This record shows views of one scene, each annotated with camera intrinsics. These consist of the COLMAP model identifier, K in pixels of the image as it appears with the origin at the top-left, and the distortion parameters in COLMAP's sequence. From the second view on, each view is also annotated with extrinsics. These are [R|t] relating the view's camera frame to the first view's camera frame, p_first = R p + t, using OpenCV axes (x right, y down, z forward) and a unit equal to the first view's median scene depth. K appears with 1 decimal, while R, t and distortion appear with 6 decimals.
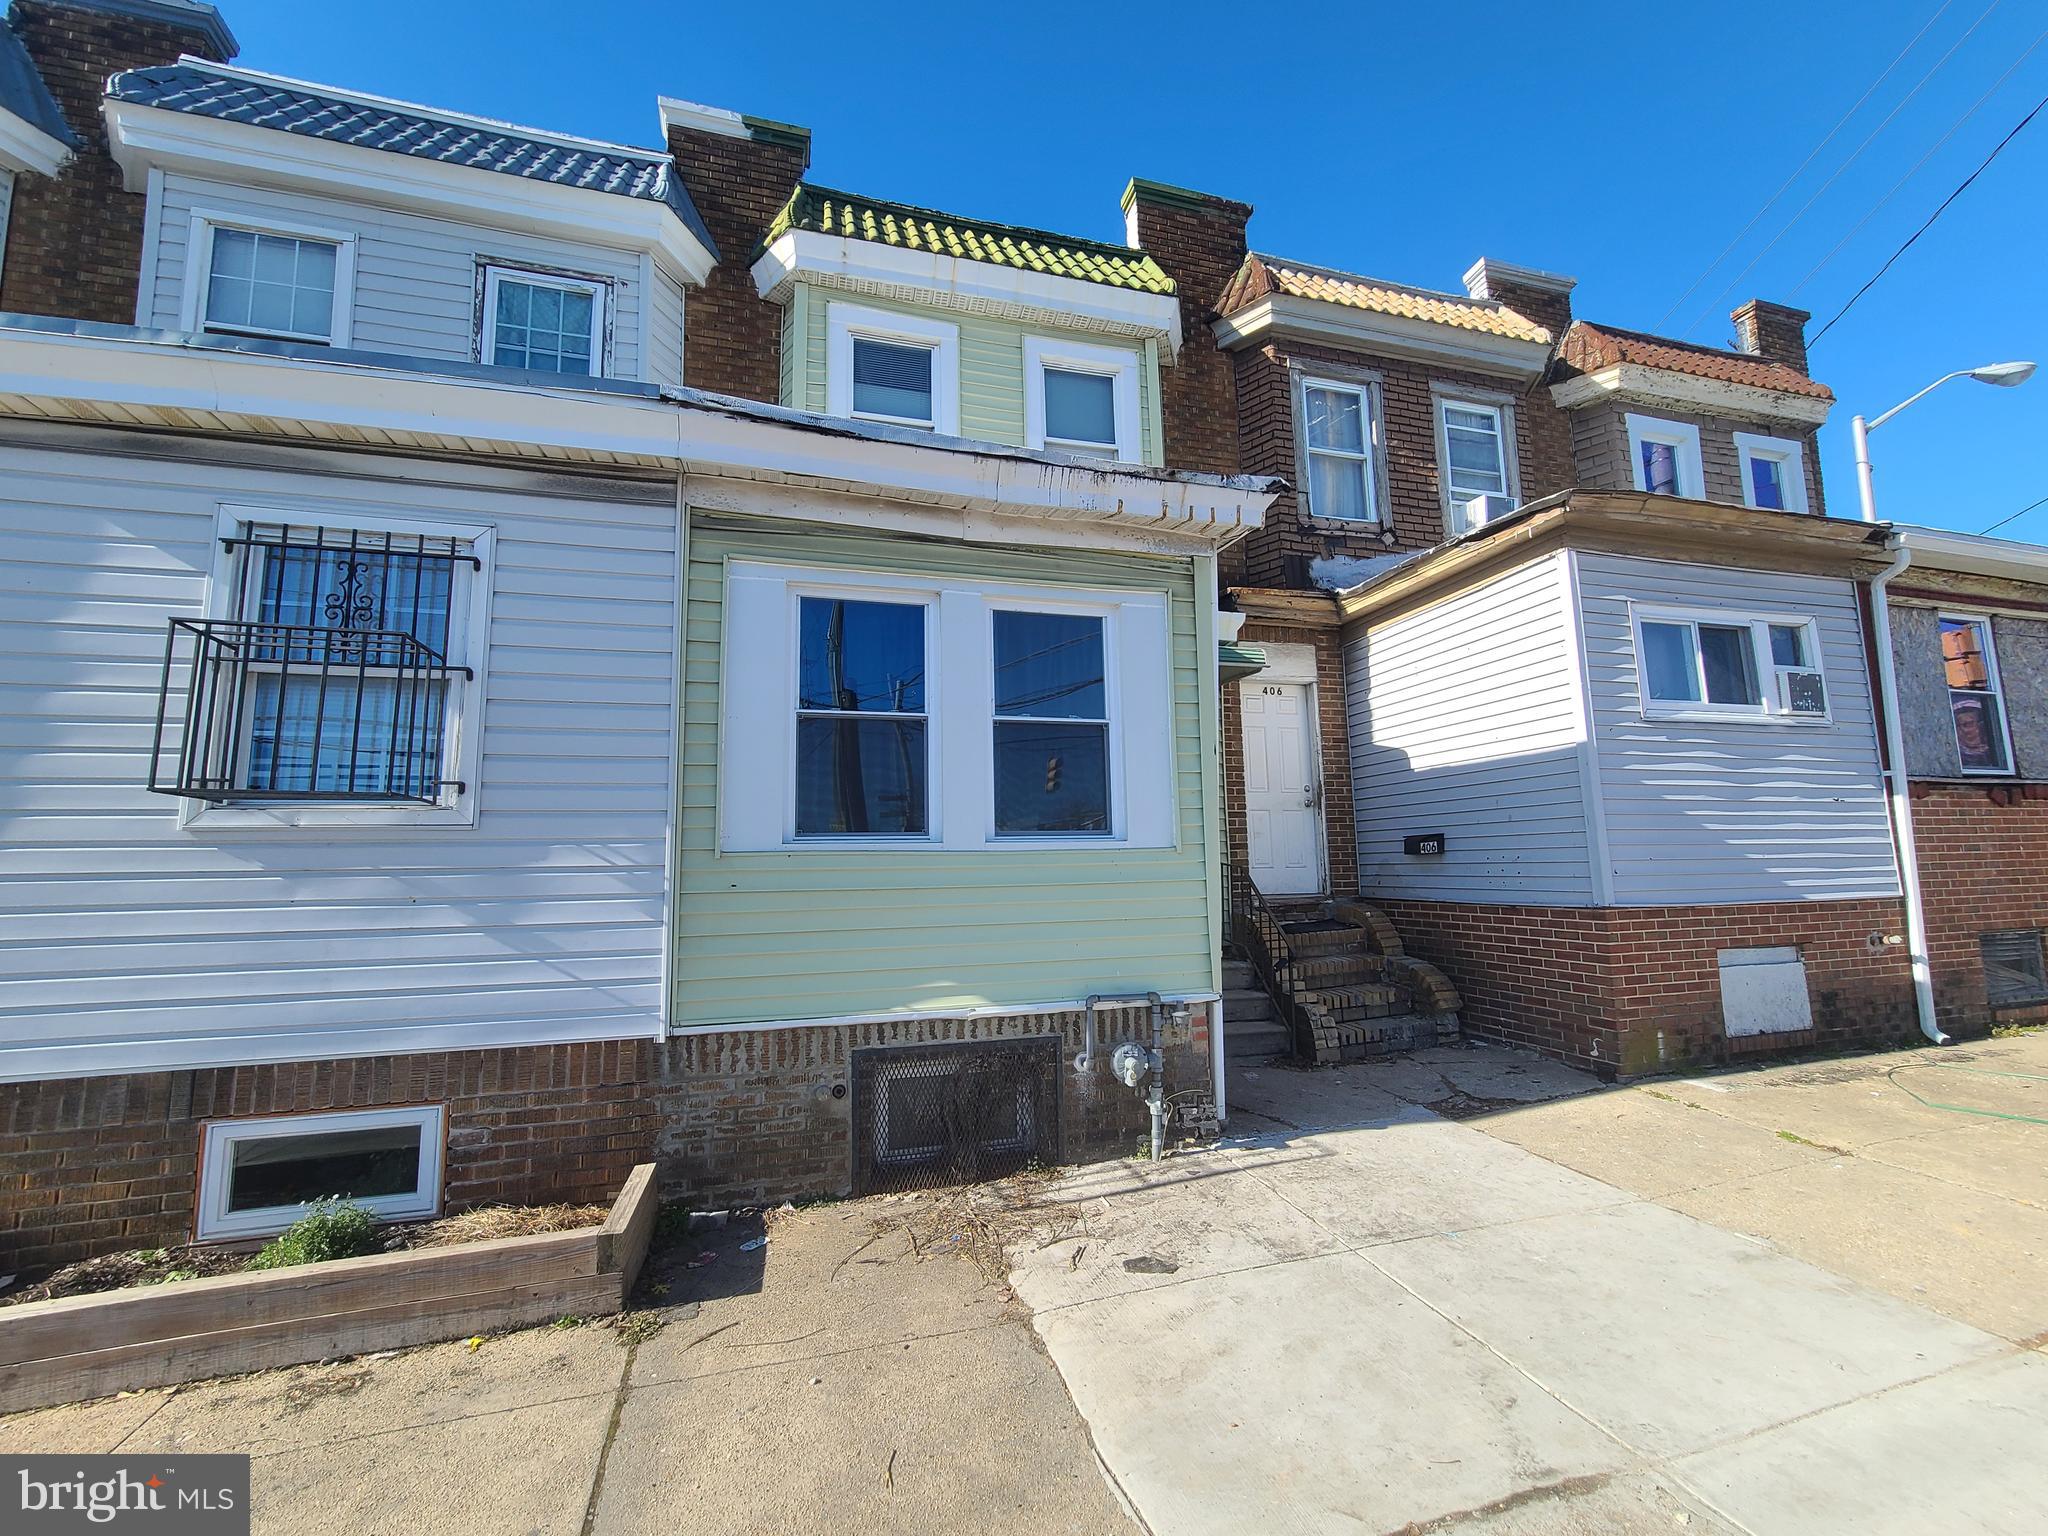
lens RADIAL K [[835.9, 0, 1025.3], [0, 835.9, 774.9], [0, 0, 1]] dist [-0.004376, 0.003408]
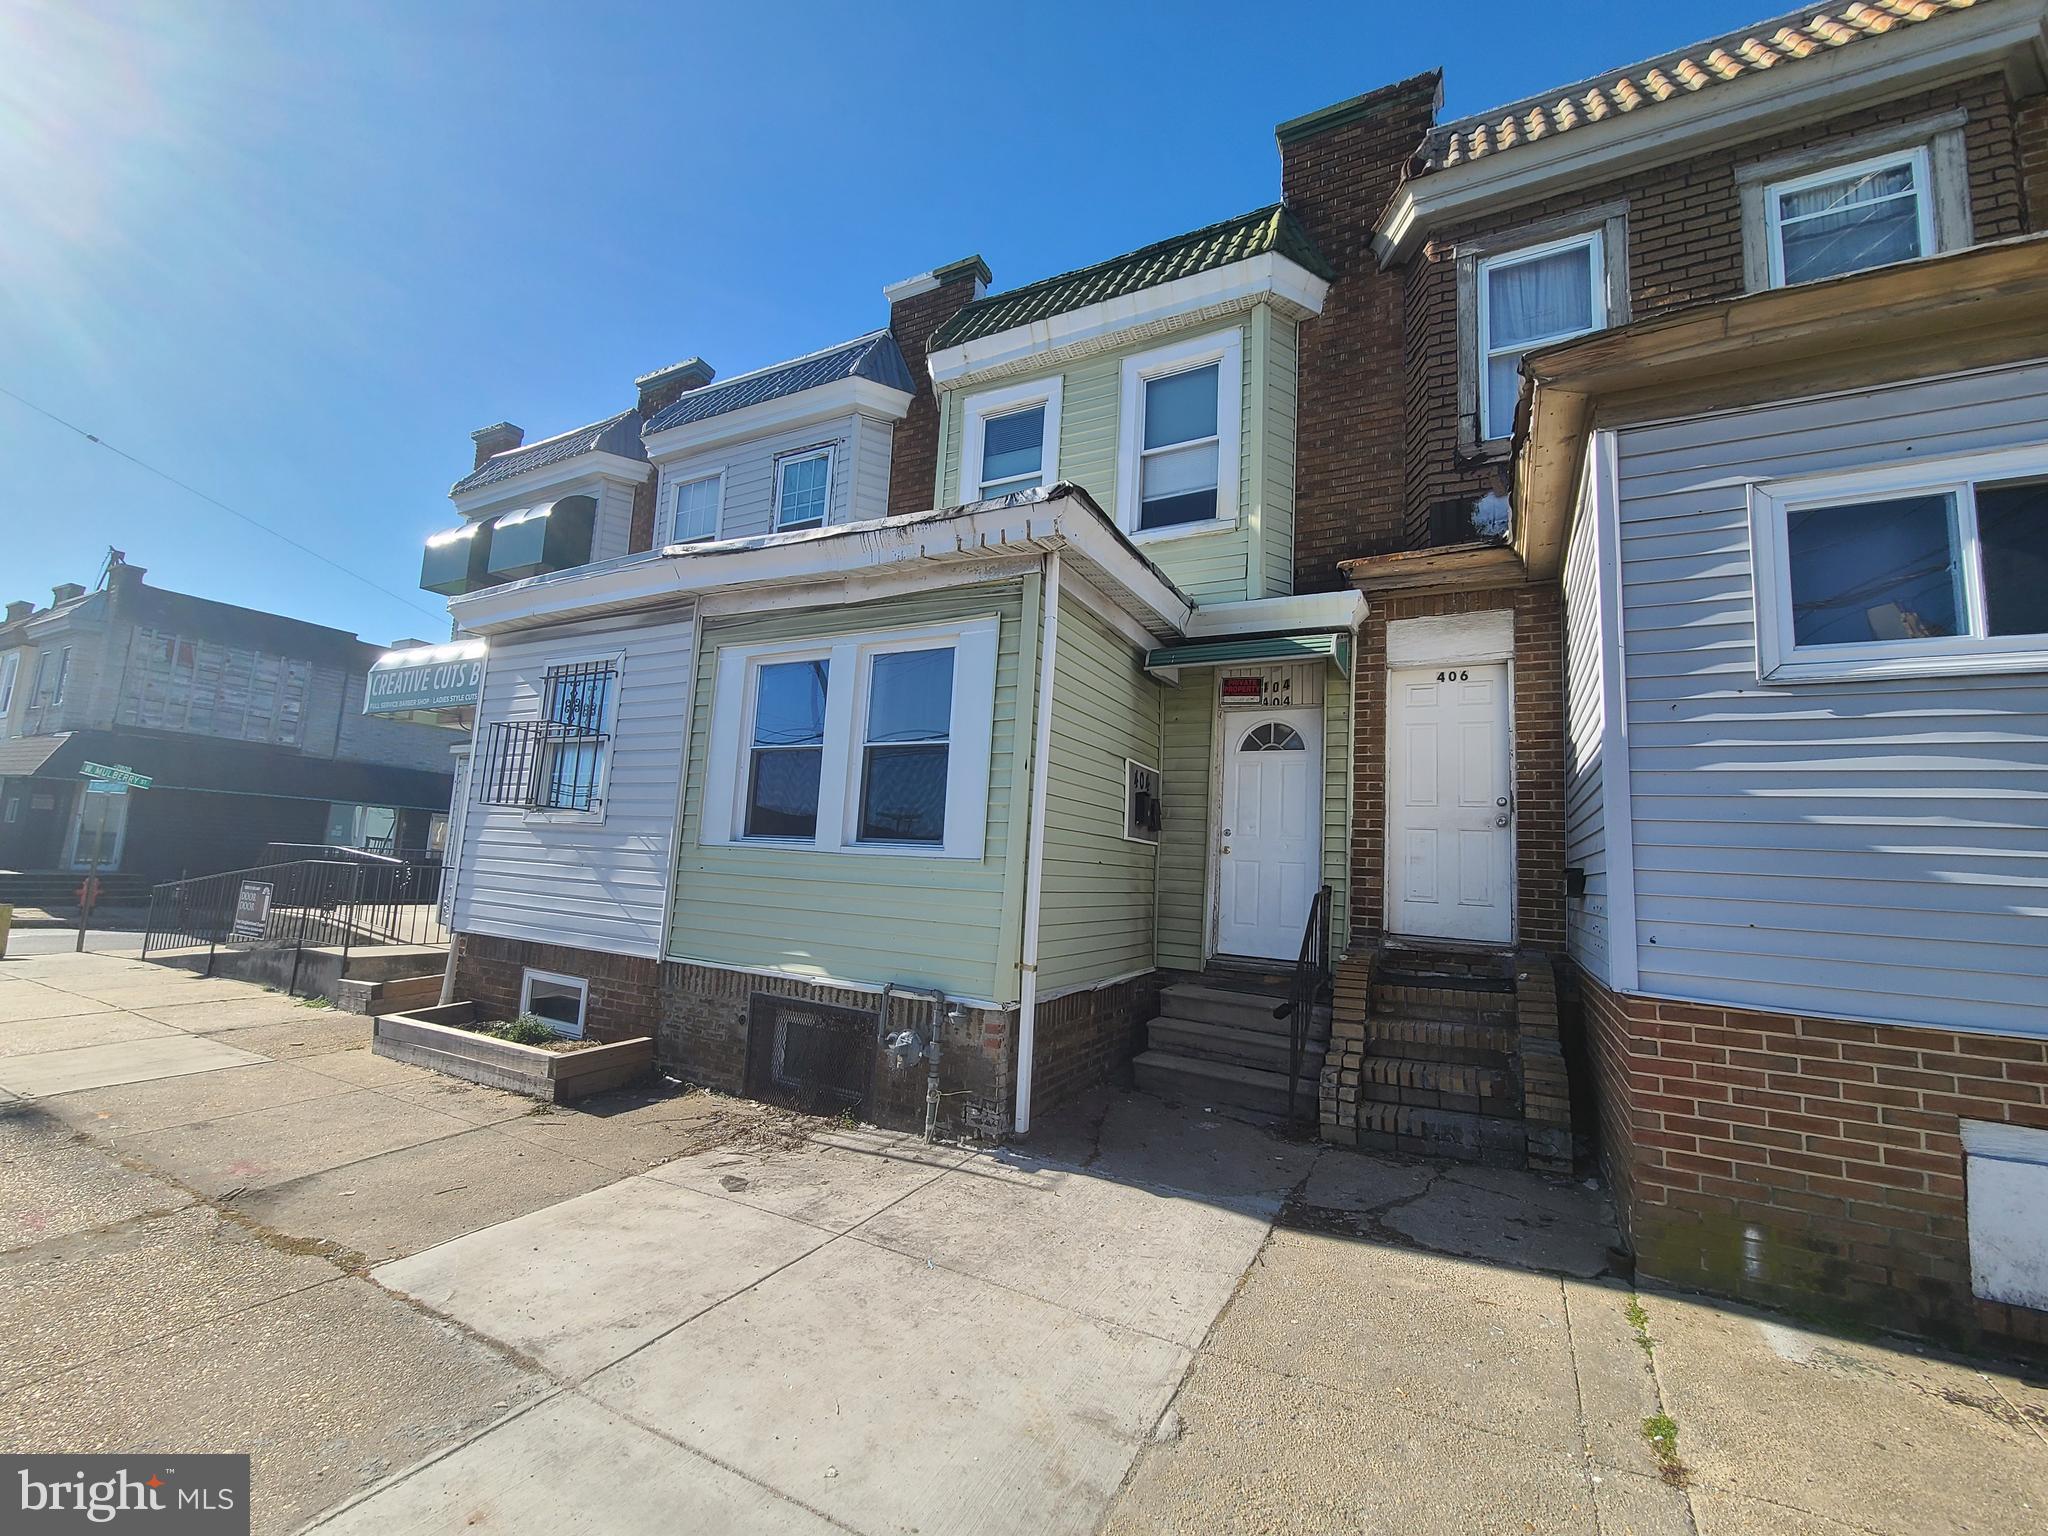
lens RADIAL K [[835.9, 0, 1025.3], [0, 835.9, 774.9], [0, 0, 1]] dist [-0.004376, 0.003408]
pose [[0.716443, -0.022011, -0.697298, 1.021658], [0.012648, 0.999748, -0.018563, 0.001722], [0.697531, 0.004480, 0.716541, 0.304937]]
